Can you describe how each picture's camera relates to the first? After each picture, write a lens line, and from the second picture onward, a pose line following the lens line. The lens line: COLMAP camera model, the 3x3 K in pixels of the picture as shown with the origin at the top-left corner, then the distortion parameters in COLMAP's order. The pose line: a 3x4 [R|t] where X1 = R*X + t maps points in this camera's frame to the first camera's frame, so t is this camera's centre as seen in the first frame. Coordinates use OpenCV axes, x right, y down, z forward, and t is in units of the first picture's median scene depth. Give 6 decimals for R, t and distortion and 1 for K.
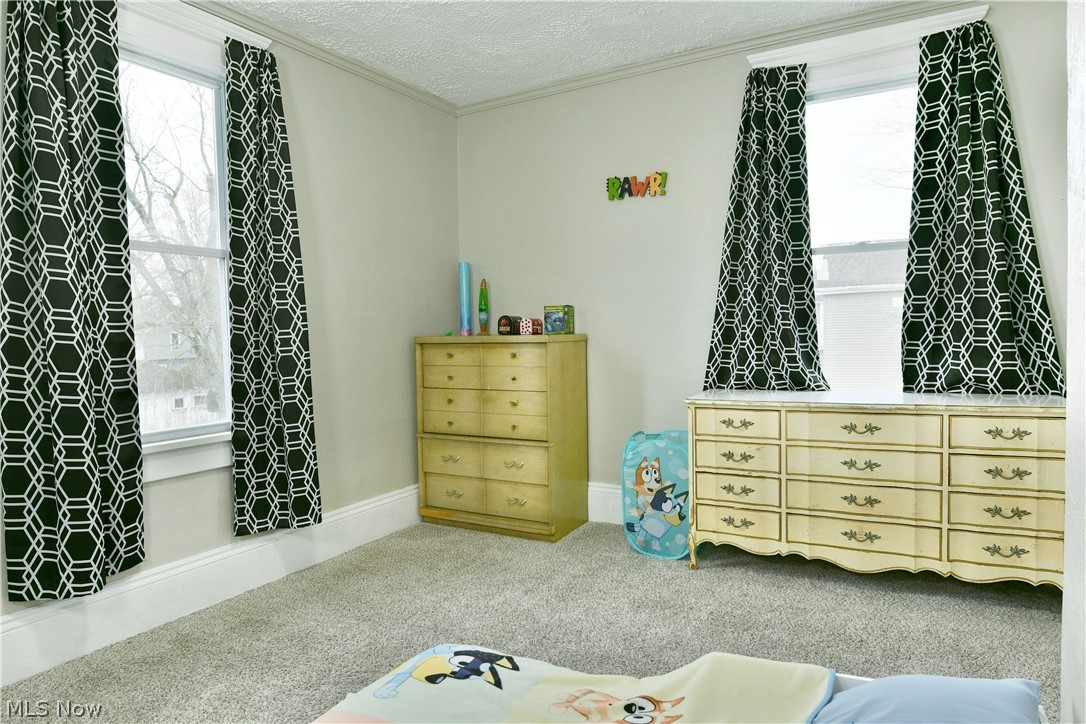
lens RADIAL K [[654.7, 0, 536.1], [0, 654.7, 357.6], [0, 0, 1]] dist [-0.015572, -0.002454]
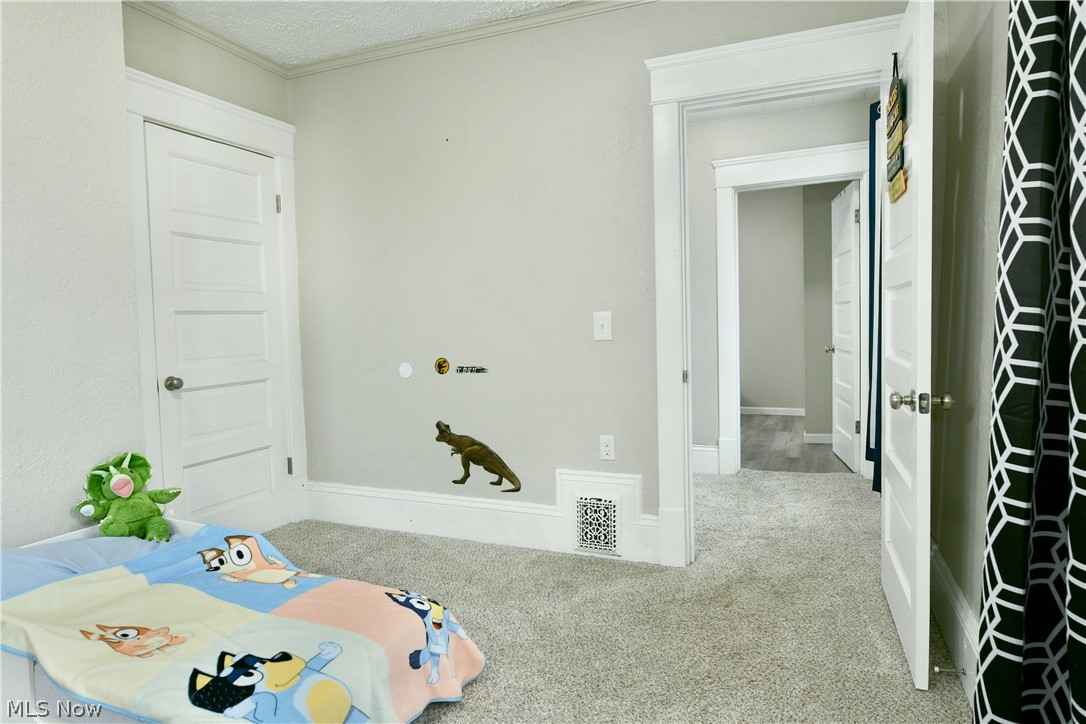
lens RADIAL K [[654.7, 0, 536.1], [0, 654.7, 357.6], [0, 0, 1]] dist [-0.015572, -0.002454]
pose [[-0.992310, 0.055003, -0.110882, -0.228284], [0.044148, 0.994199, 0.098079, -0.032002], [0.115634, 0.092430, -0.988982, 0.991149]]
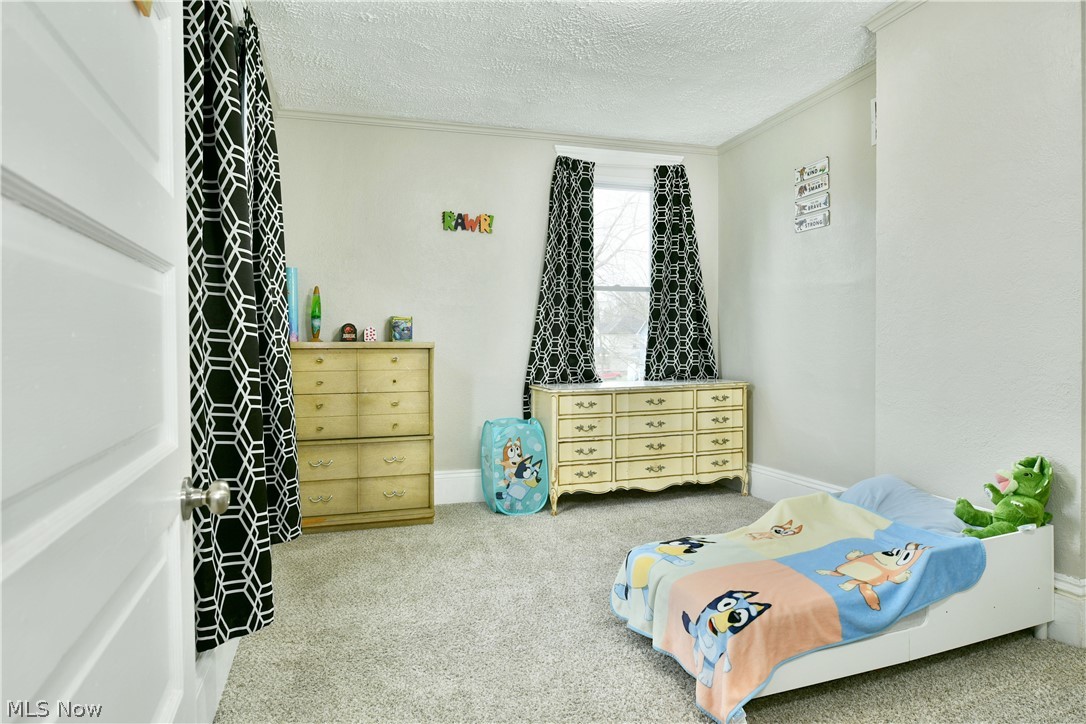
lens RADIAL K [[654.7, 0, 536.1], [0, 654.7, 357.6], [0, 0, 1]] dist [-0.015572, -0.002454]
pose [[0.683043, 0.002450, 0.730374, -0.760846], [0.021639, 0.999488, -0.023589, 0.027122], [-0.730058, 0.031917, 0.682640, 0.088836]]
